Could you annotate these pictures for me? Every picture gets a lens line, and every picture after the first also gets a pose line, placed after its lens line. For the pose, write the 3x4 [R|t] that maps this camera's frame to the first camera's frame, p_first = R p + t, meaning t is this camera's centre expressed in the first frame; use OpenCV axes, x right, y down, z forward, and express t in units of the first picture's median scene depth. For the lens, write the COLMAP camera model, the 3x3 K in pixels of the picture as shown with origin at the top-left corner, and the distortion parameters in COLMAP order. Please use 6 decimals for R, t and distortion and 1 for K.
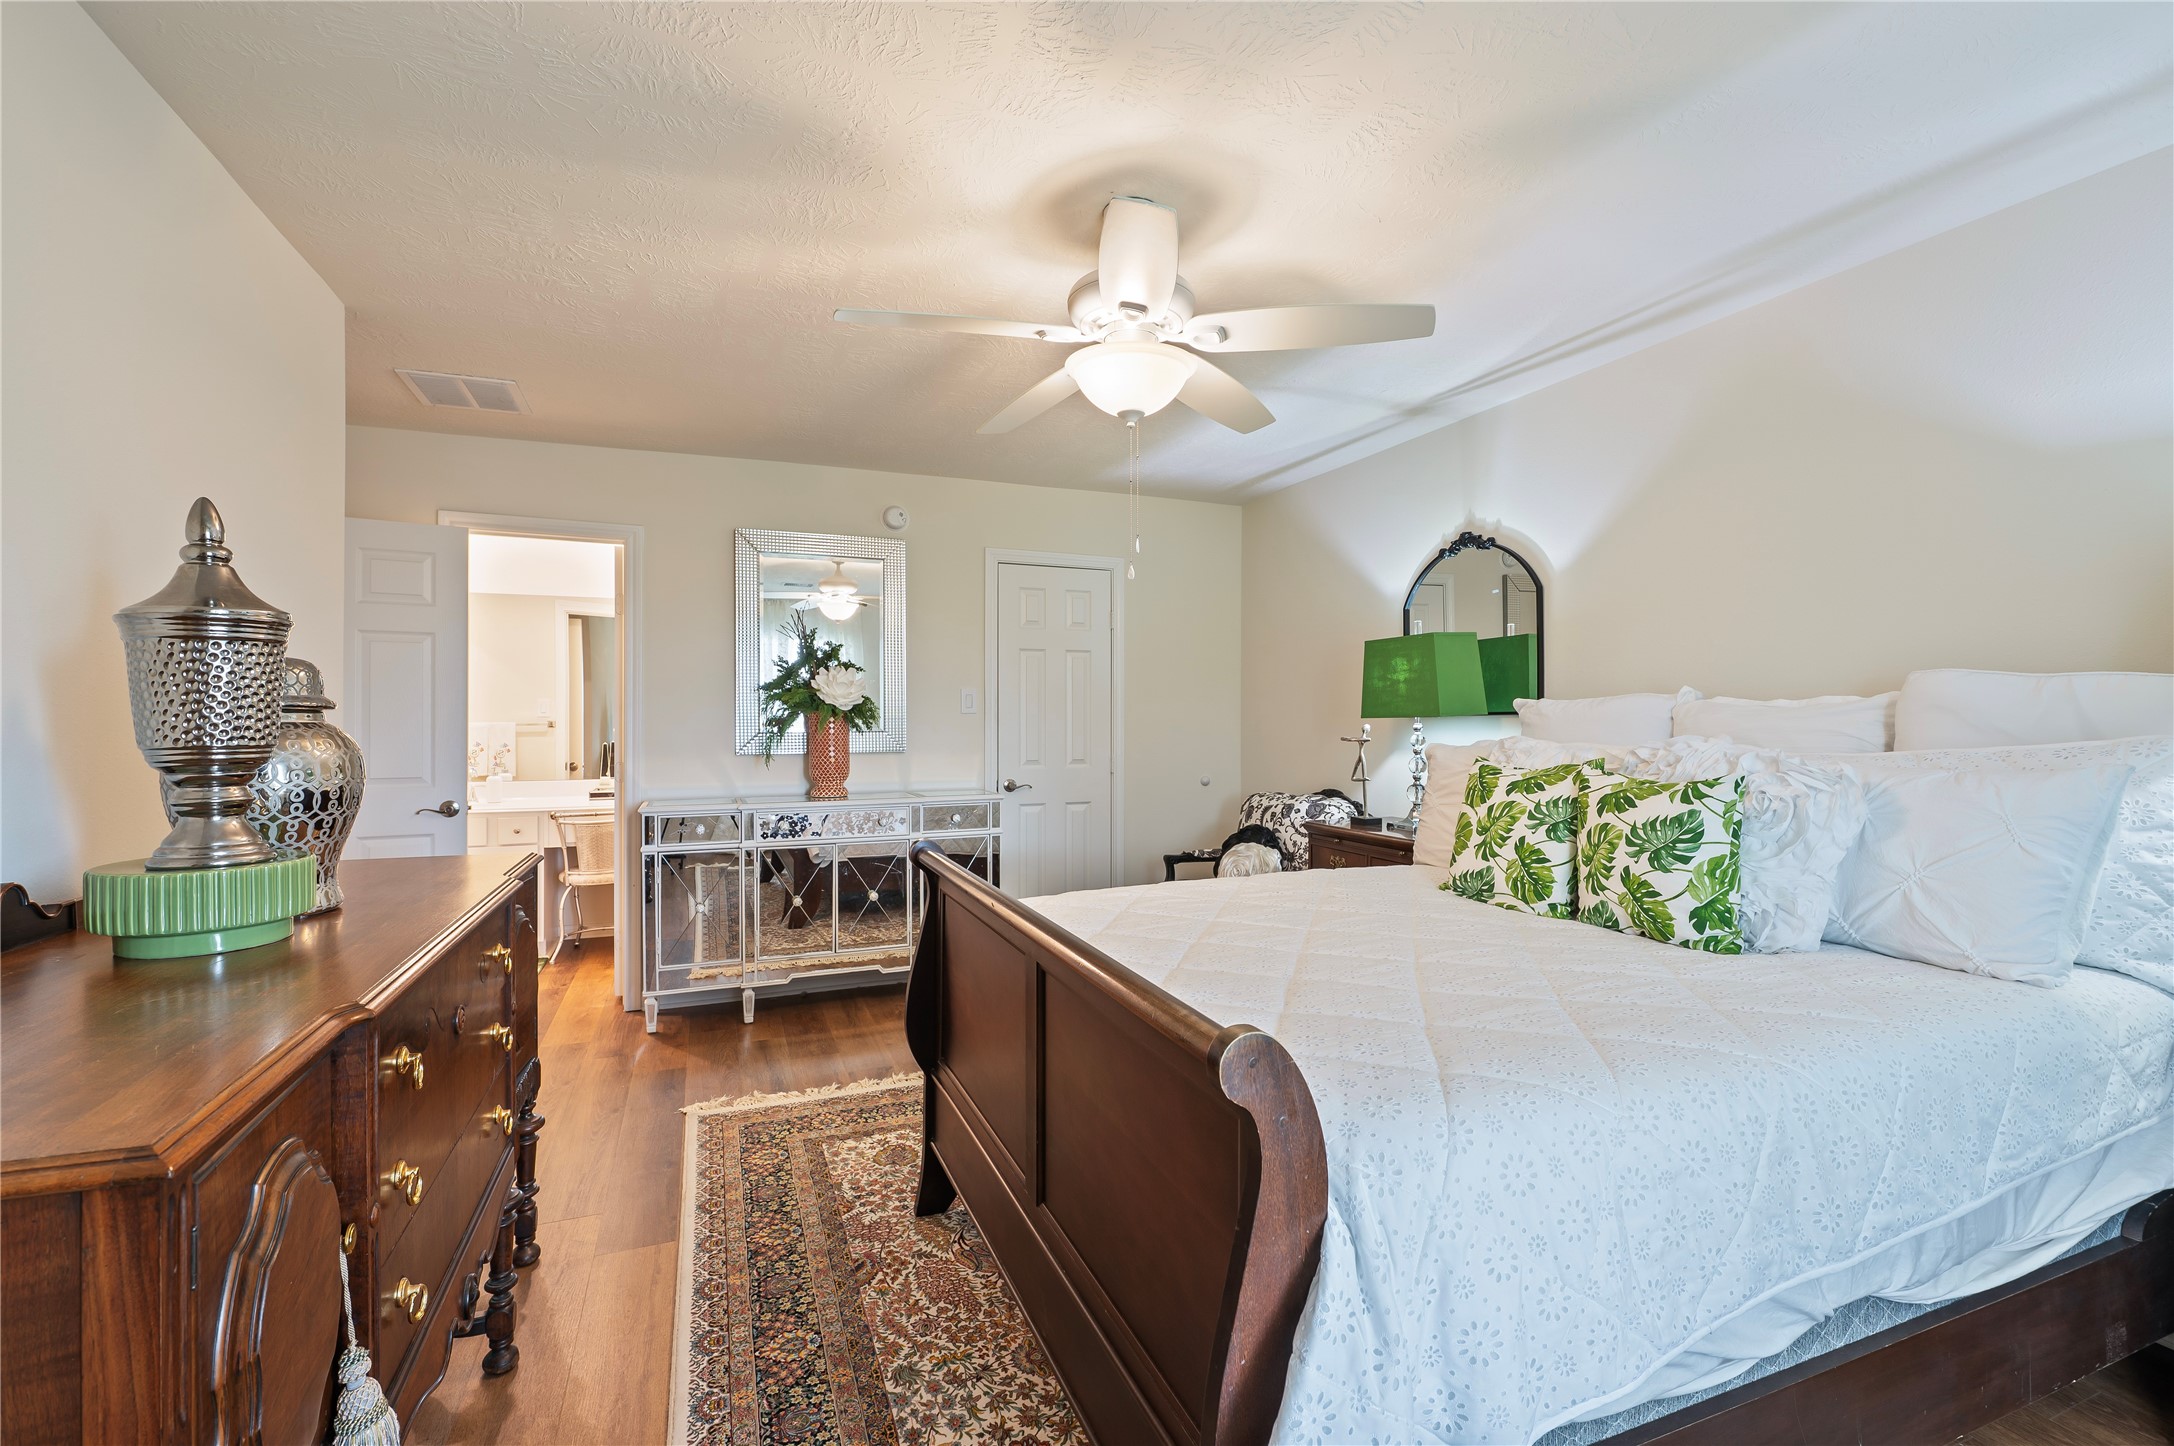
lens RADIAL K [[963.1, 0, 1093.5], [0, 963.1, 717.4], [0, 0, 1]] dist [-0.004550, 0.000138]
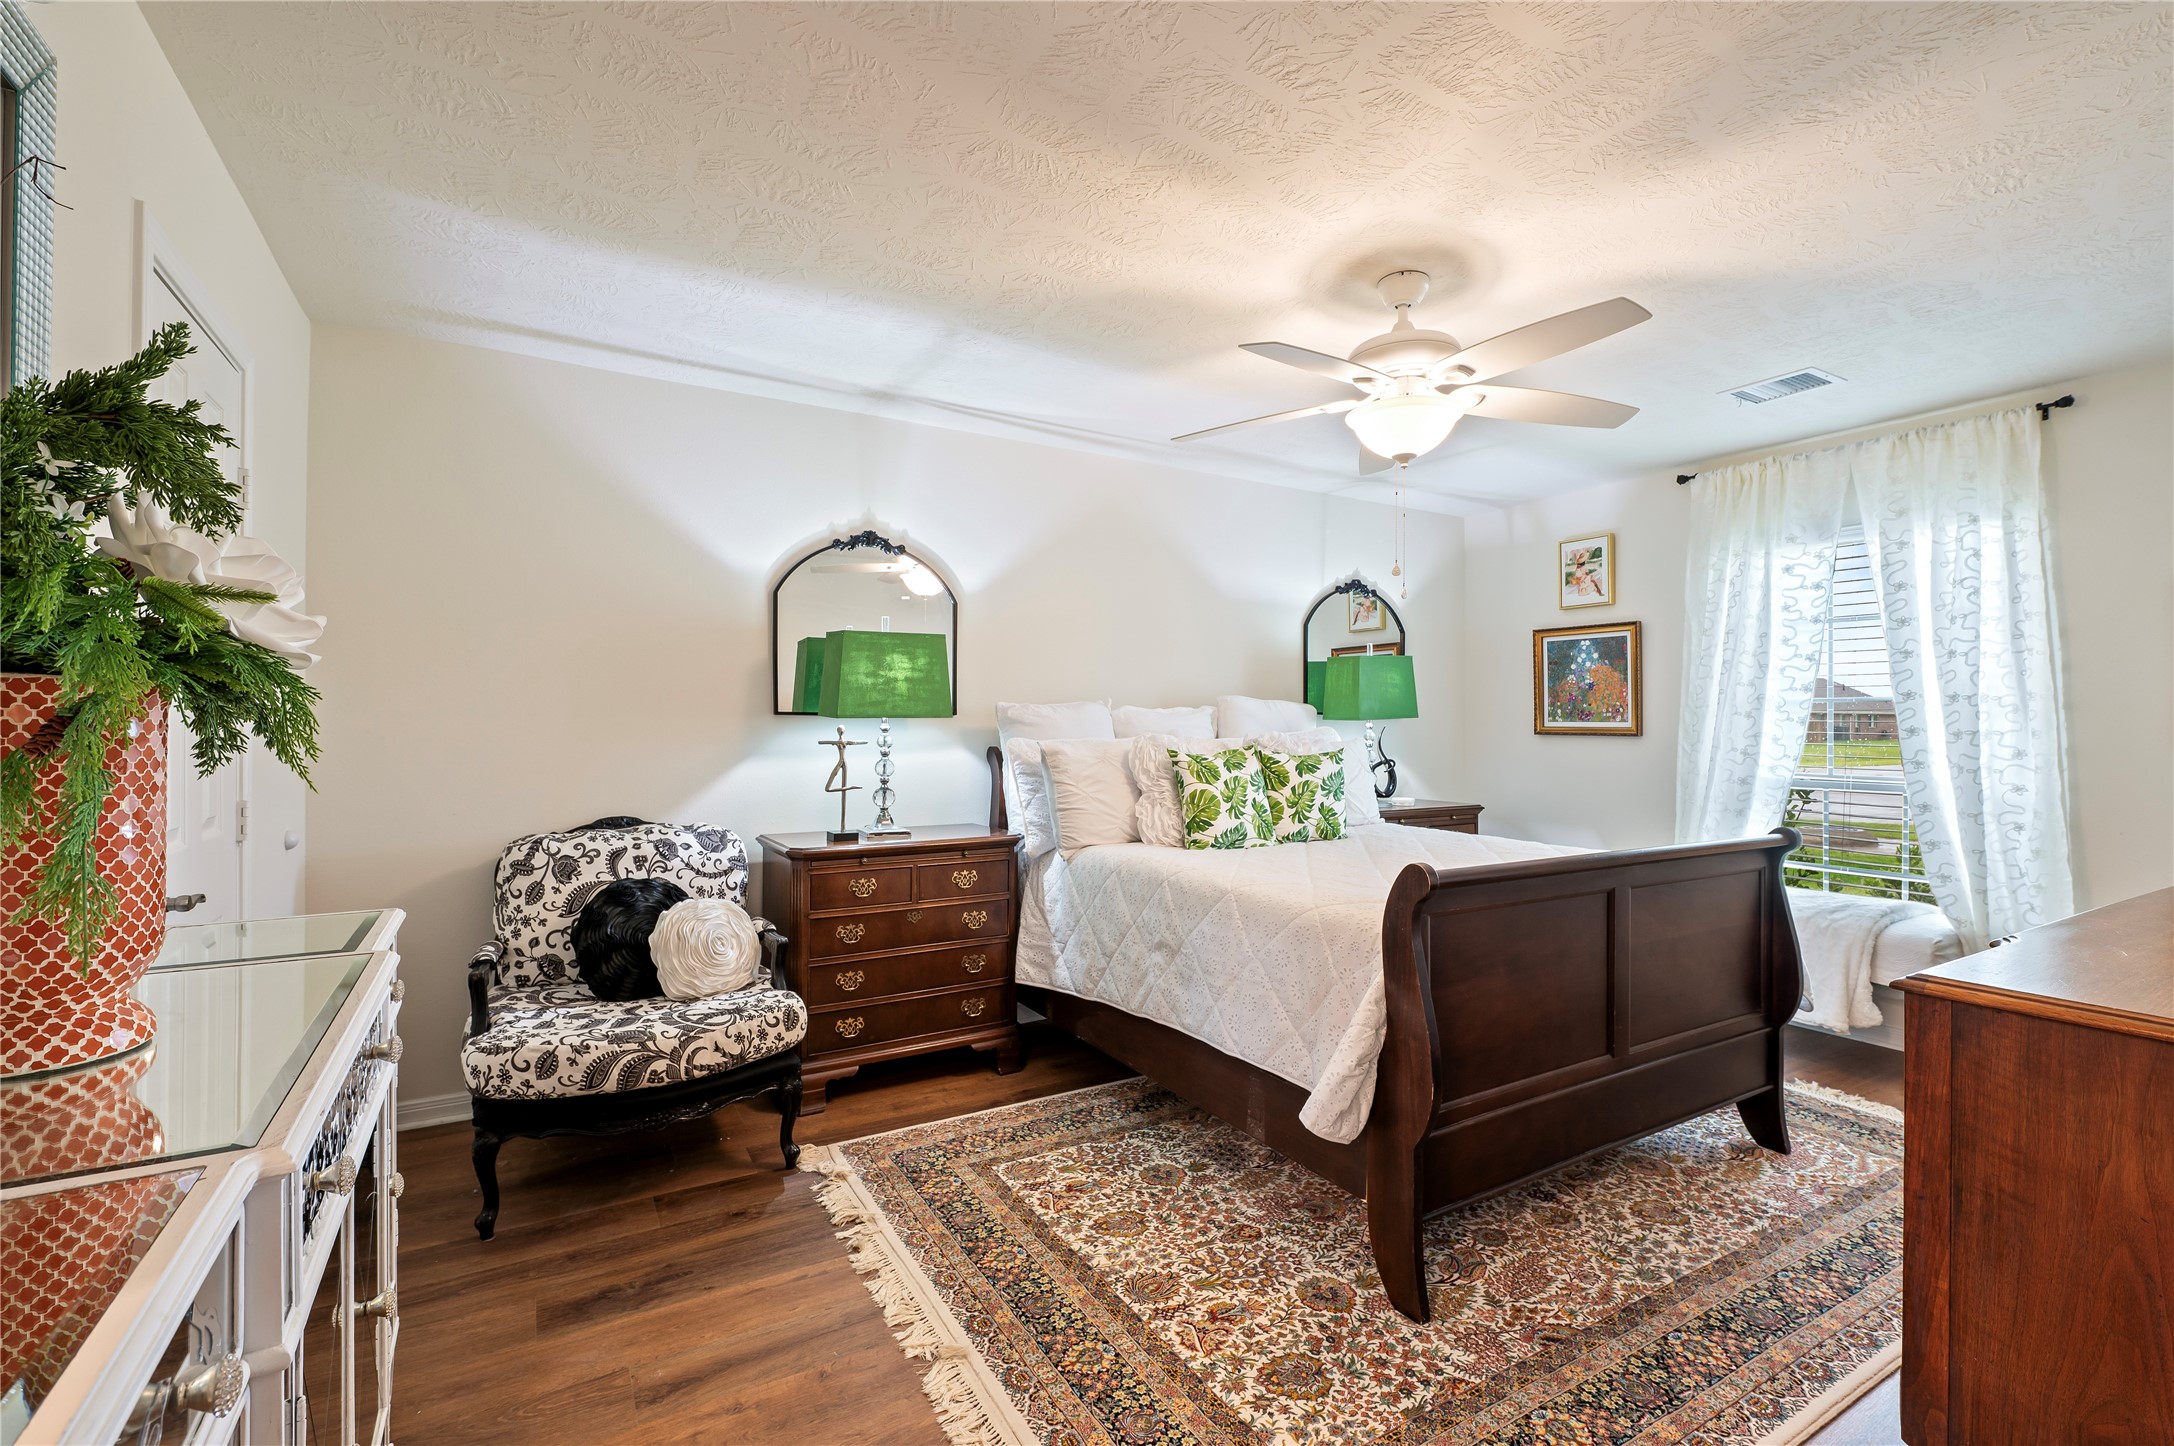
lens RADIAL K [[963.1, 0, 1093.5], [0, 963.1, 717.4], [0, 0, 1]] dist [-0.004550, 0.000138]
pose [[-0.156794, 0.003237, 0.987626, -0.803336], [-0.002878, 0.999989, -0.003735, 0.003360], [-0.987627, -0.003428, -0.156783, 1.189646]]
